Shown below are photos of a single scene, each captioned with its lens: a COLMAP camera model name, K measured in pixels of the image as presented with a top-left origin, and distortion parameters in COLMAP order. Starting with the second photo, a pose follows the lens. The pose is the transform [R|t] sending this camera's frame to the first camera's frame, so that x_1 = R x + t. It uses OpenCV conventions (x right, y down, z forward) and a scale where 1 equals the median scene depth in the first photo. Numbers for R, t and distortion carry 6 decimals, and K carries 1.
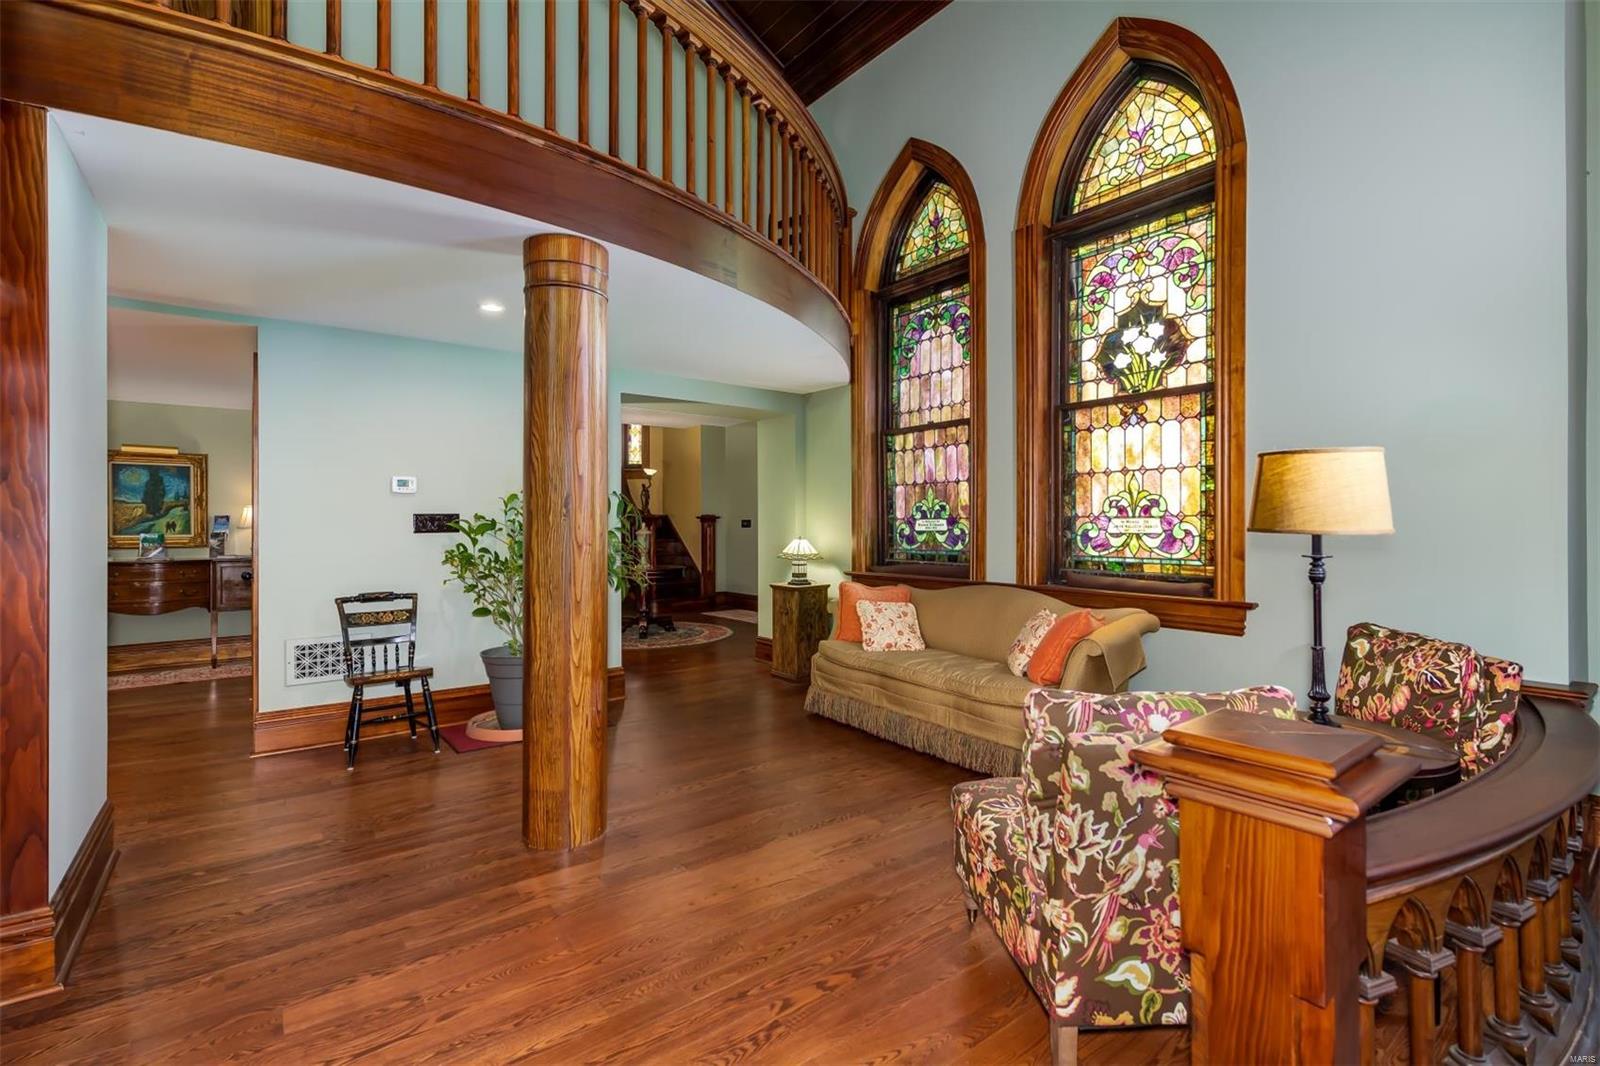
lens RADIAL K [[742.5, 0, 795.1], [0, 742.5, 528.4], [0, 0, 1]] dist [0.002044, -0.000359]
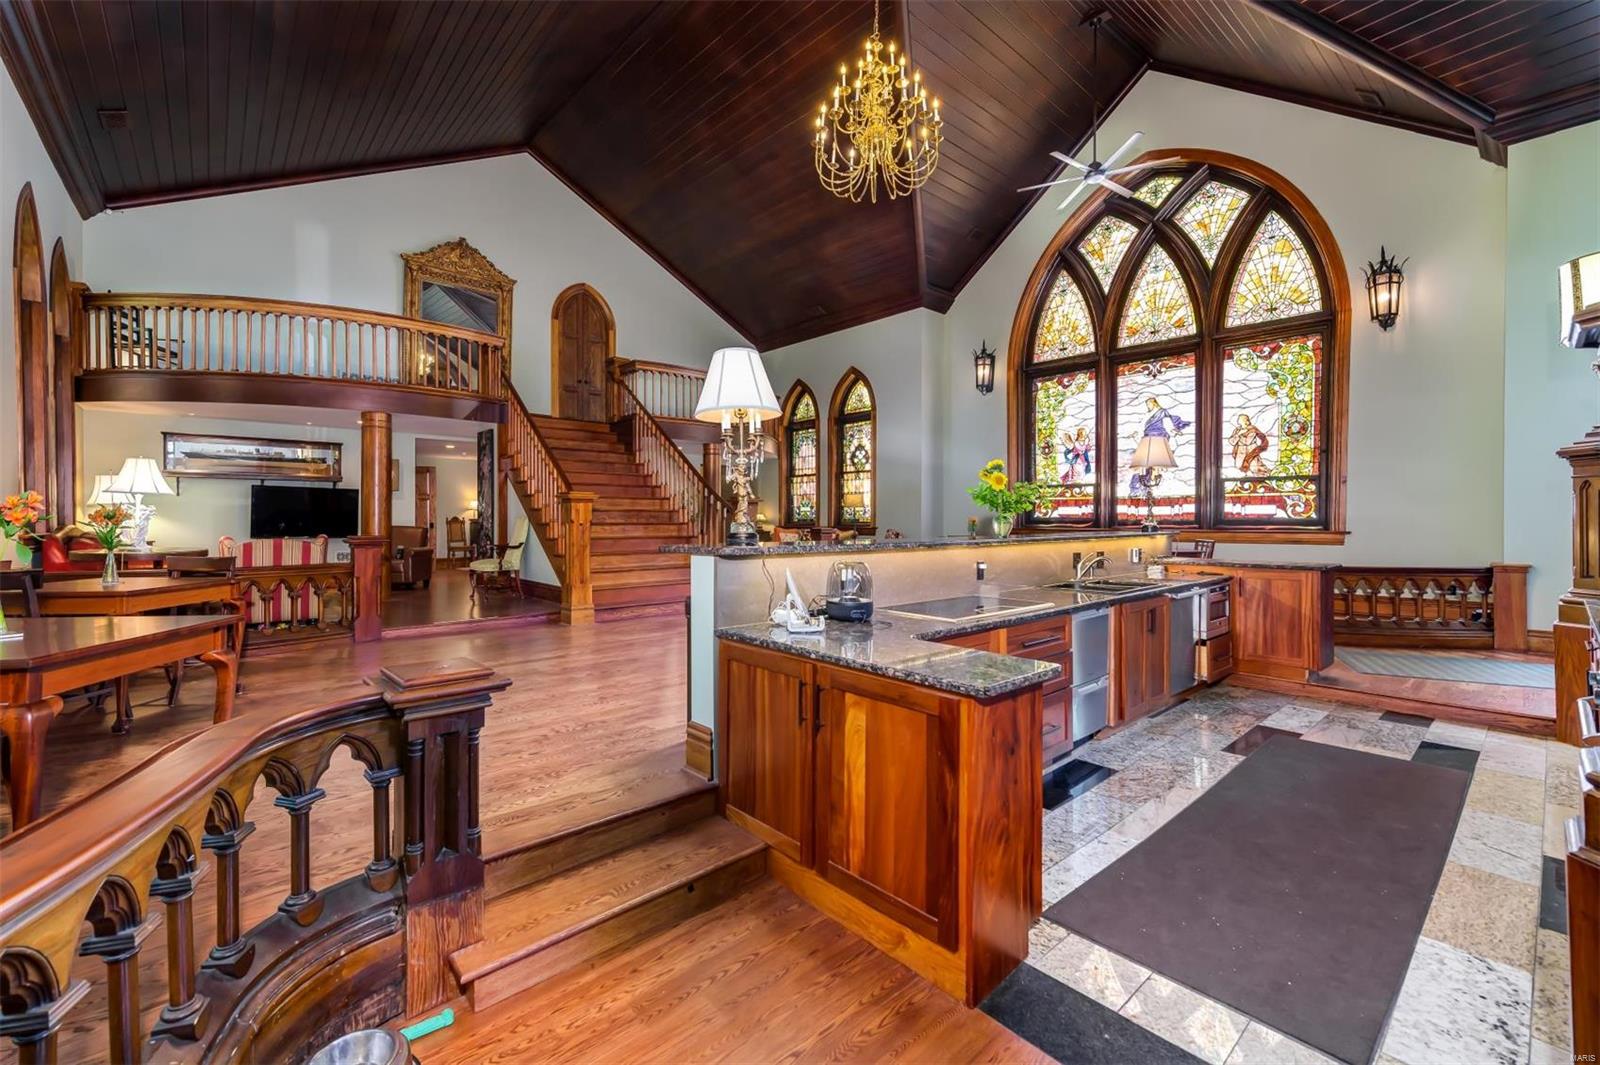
lens RADIAL K [[693.6, 0, 810.1], [0, 693.6, 528.8], [0, 0, 1]] dist [0.003079, -0.000165]
pose [[0.993002, -0.002741, 0.118070, -0.147096], [0.001920, 0.999973, 0.007070, 0.066595], [-0.118086, -0.006794, 0.992980, -2.098413]]
